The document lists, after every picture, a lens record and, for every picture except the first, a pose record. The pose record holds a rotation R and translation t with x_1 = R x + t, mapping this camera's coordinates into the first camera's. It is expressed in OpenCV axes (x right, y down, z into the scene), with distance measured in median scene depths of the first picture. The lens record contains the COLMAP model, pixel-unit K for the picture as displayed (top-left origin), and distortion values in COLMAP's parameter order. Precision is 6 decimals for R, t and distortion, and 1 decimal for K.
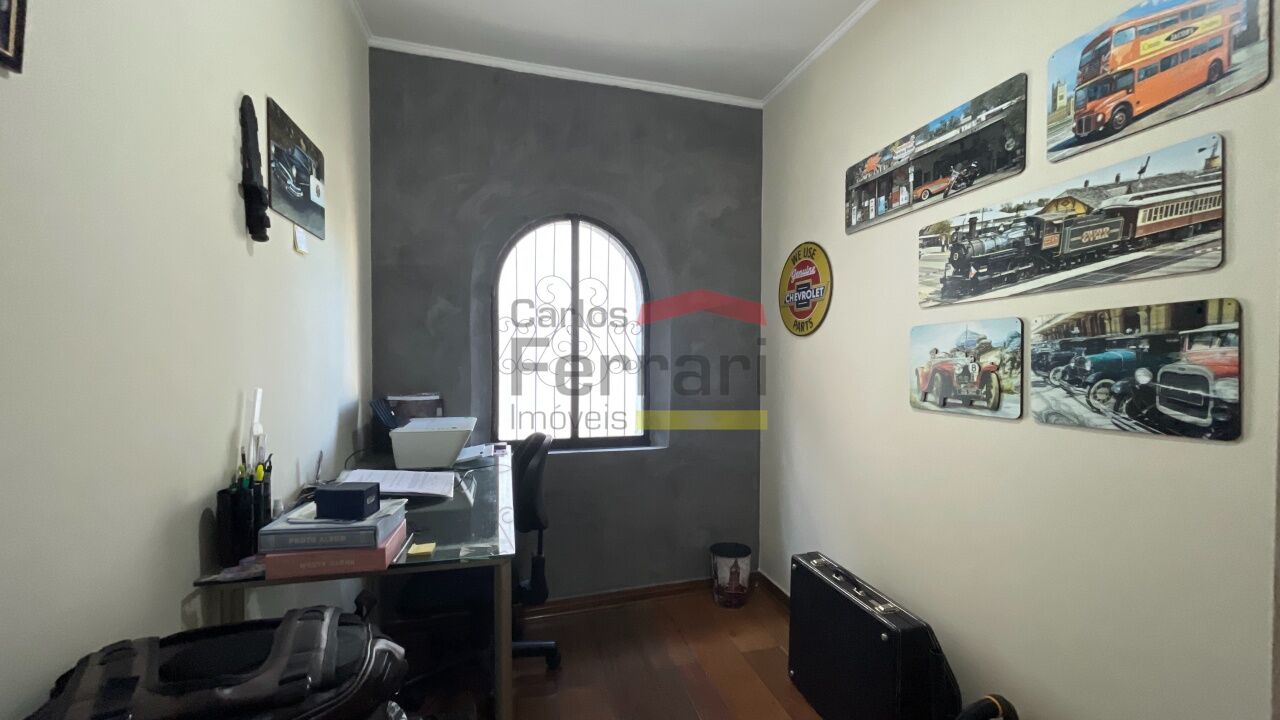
lens RADIAL K [[514.0, 0, 645.7], [0, 514.0, 360.2], [0, 0, 1]] dist [0.002369, -0.001595]
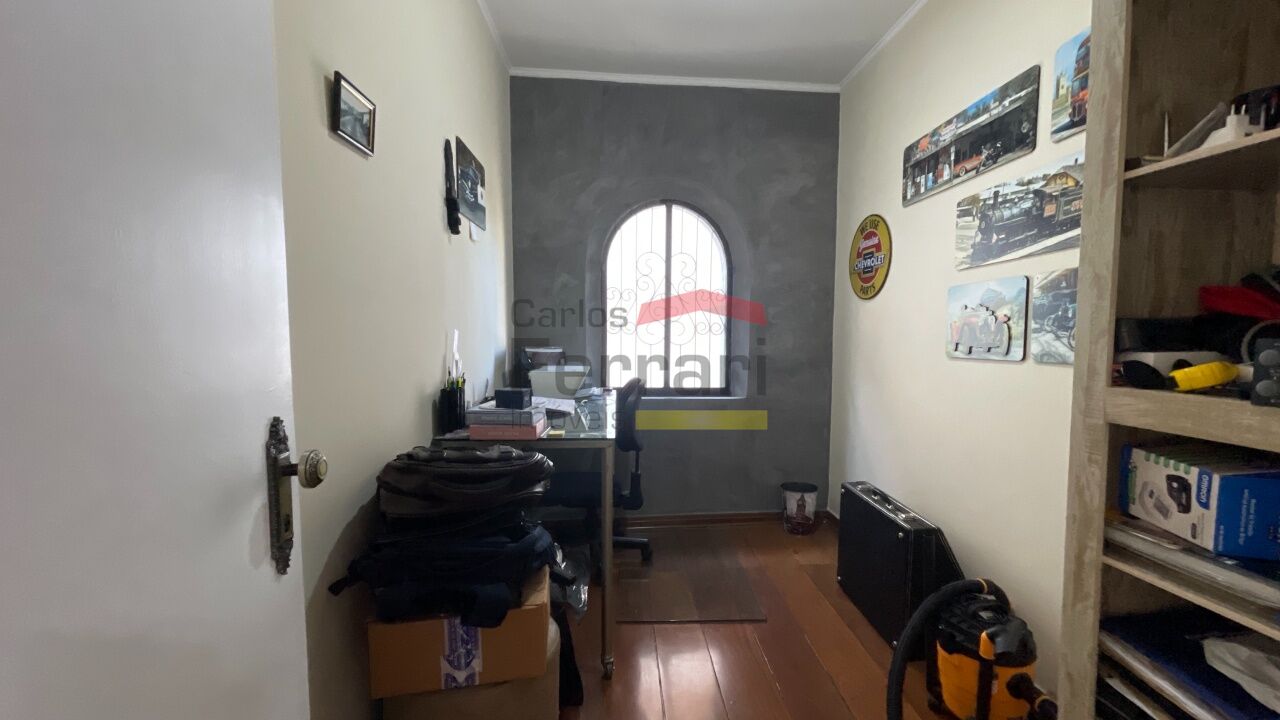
lens RADIAL K [[514.0, 0, 638.5], [0, 514.0, 363.8], [0, 0, 1]] dist [0.002369, -0.001595]
pose [[0.975604, 0.018220, -0.218782, 0.086719], [-0.006727, 0.998563, 0.053165, 0.047866], [0.219437, -0.050396, 0.974324, -0.275613]]
